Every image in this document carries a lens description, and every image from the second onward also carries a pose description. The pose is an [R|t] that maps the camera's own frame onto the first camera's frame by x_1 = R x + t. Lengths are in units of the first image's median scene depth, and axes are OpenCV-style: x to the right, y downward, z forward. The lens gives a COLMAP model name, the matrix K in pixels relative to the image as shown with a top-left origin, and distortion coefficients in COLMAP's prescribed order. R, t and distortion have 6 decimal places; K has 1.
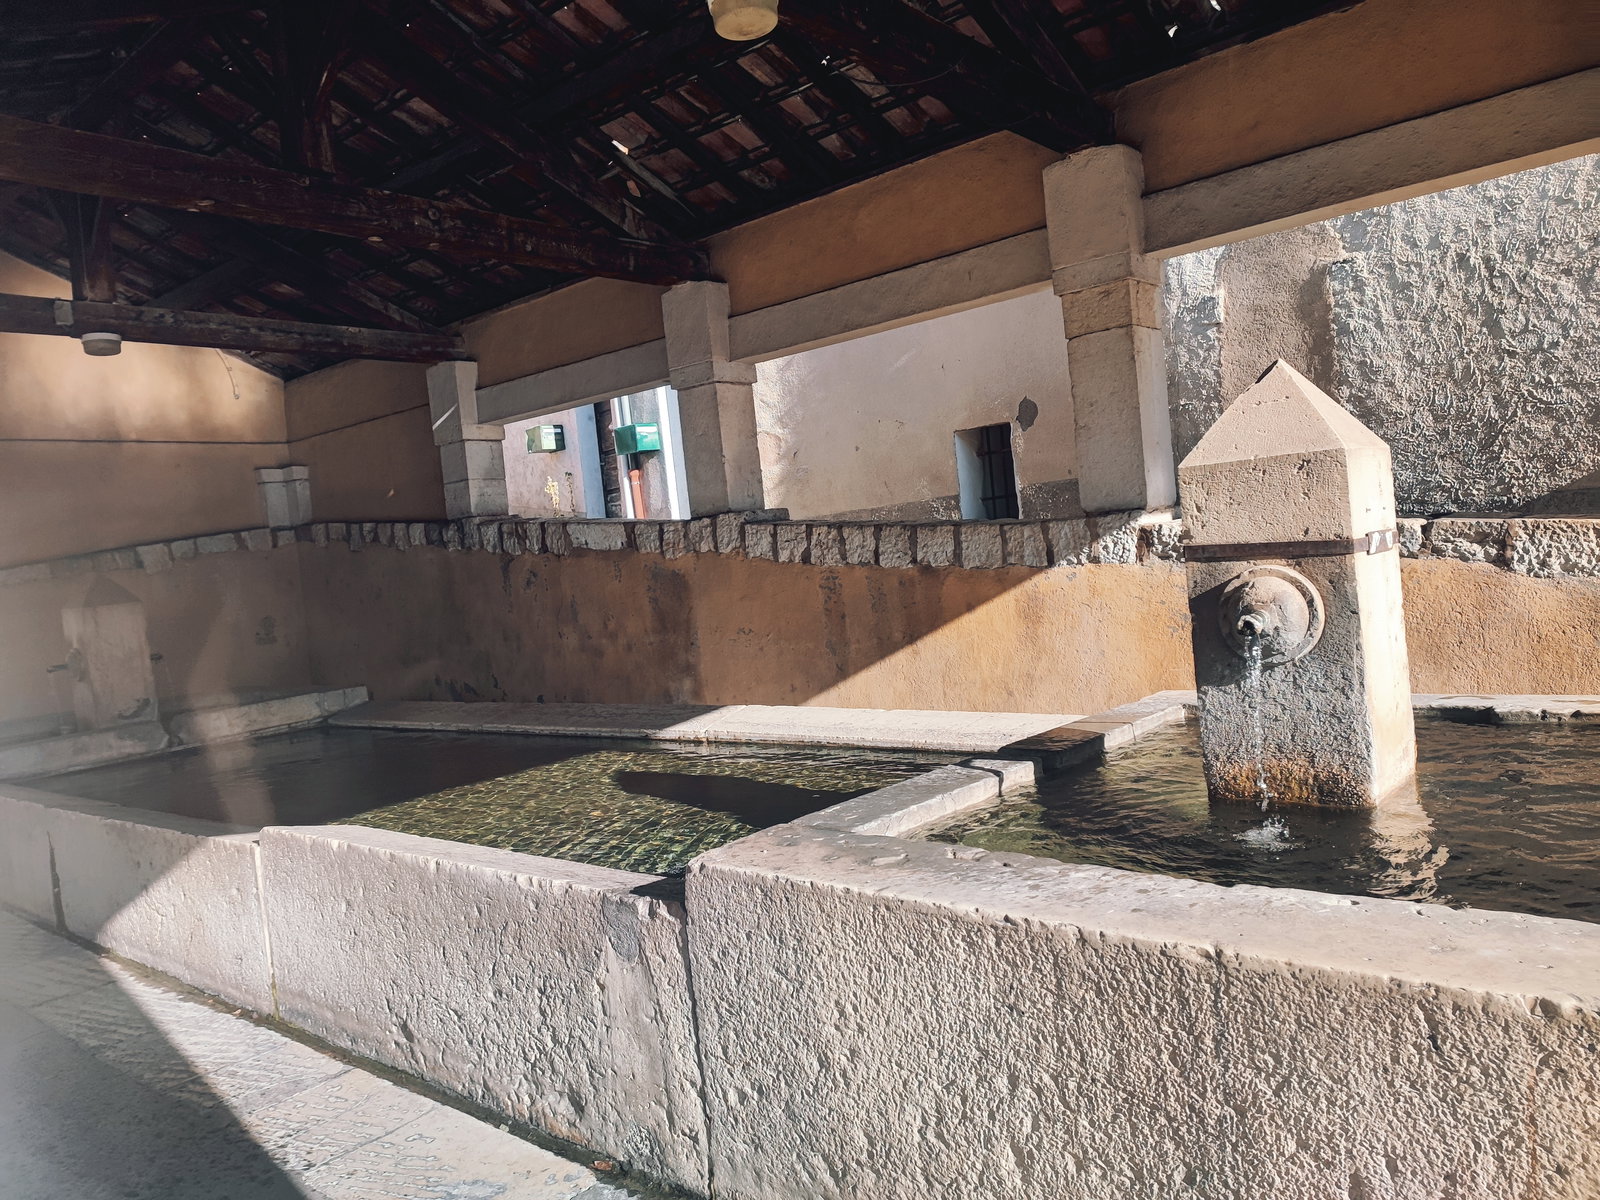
lens RADIAL K [[1157.7, 0, 800.3], [0, 1157.7, 599.9], [0, 0, 1]] dist [-0.001448, -0.000339]
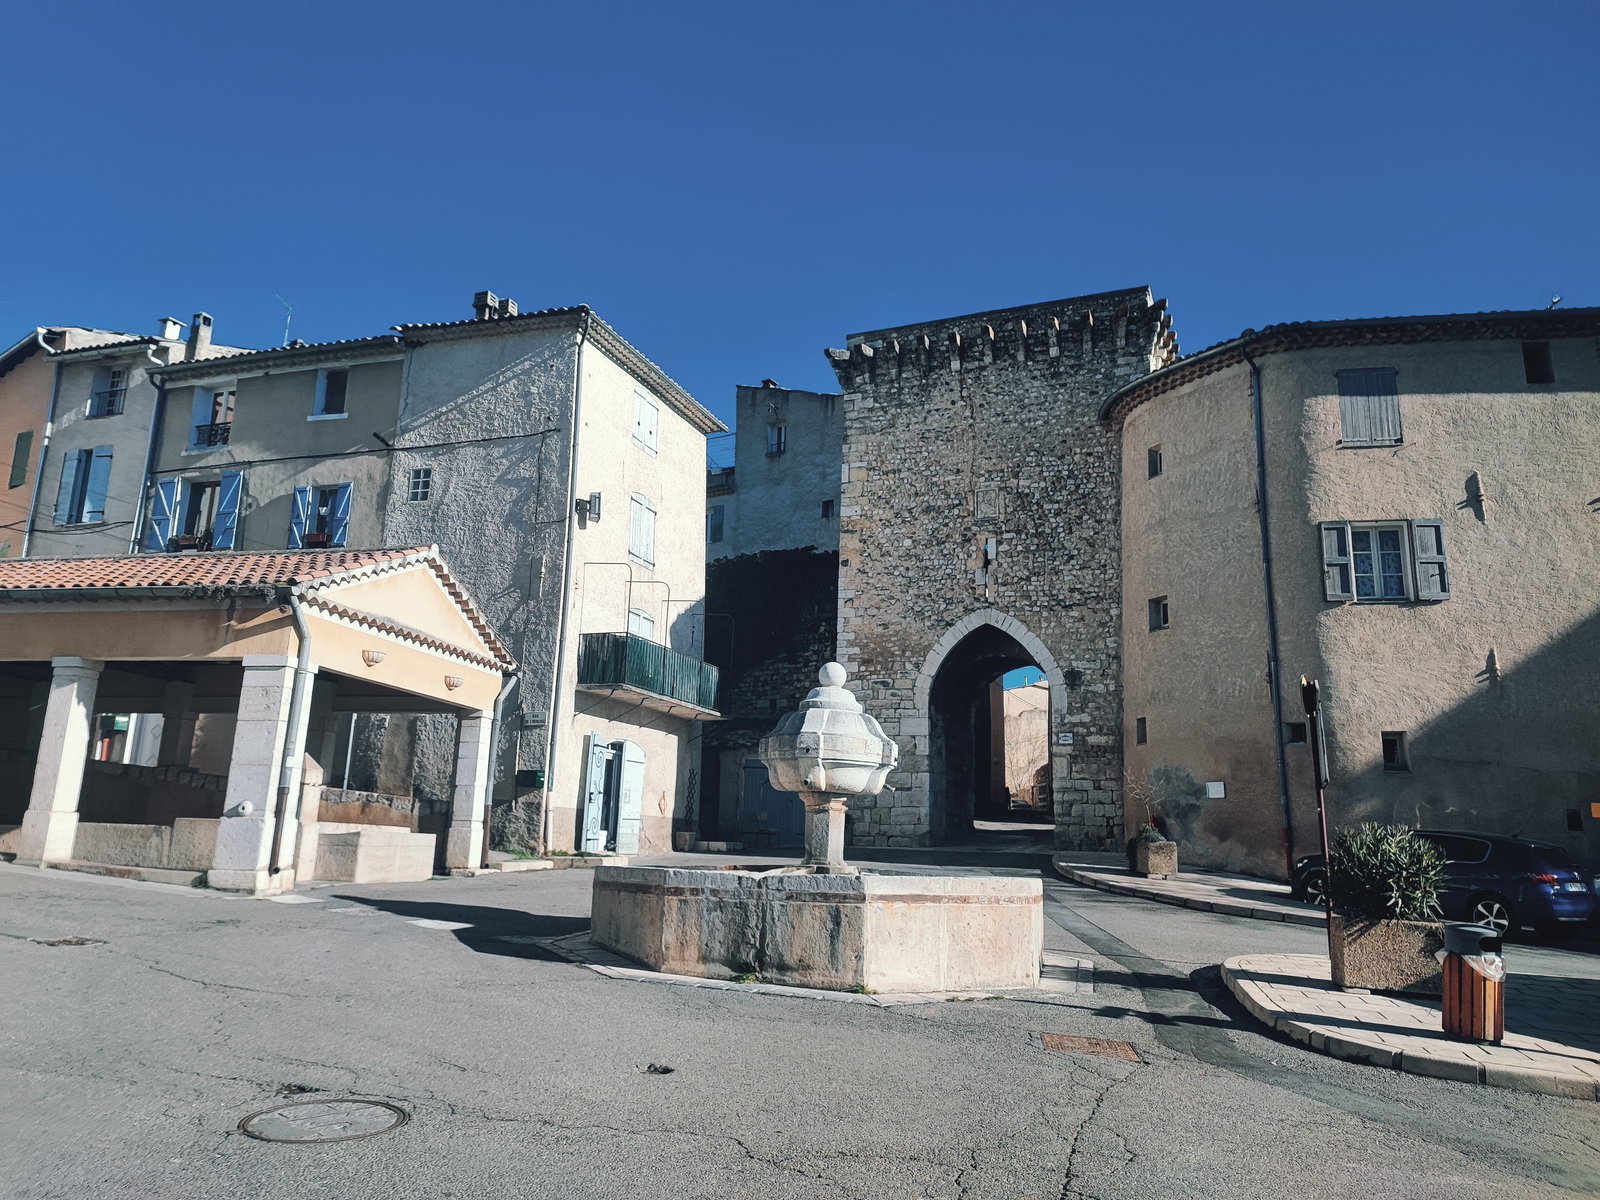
lens RADIAL K [[1157.7, 0, 800.1], [0, 1157.7, 598.5], [0, 0, 1]] dist [-0.001448, -0.000339]
pose [[0.872360, 0.223072, 0.435001, -0.051264], [-0.092909, 0.949257, -0.300466, 0.232076], [-0.479953, 0.221699, 0.848819, -2.106445]]
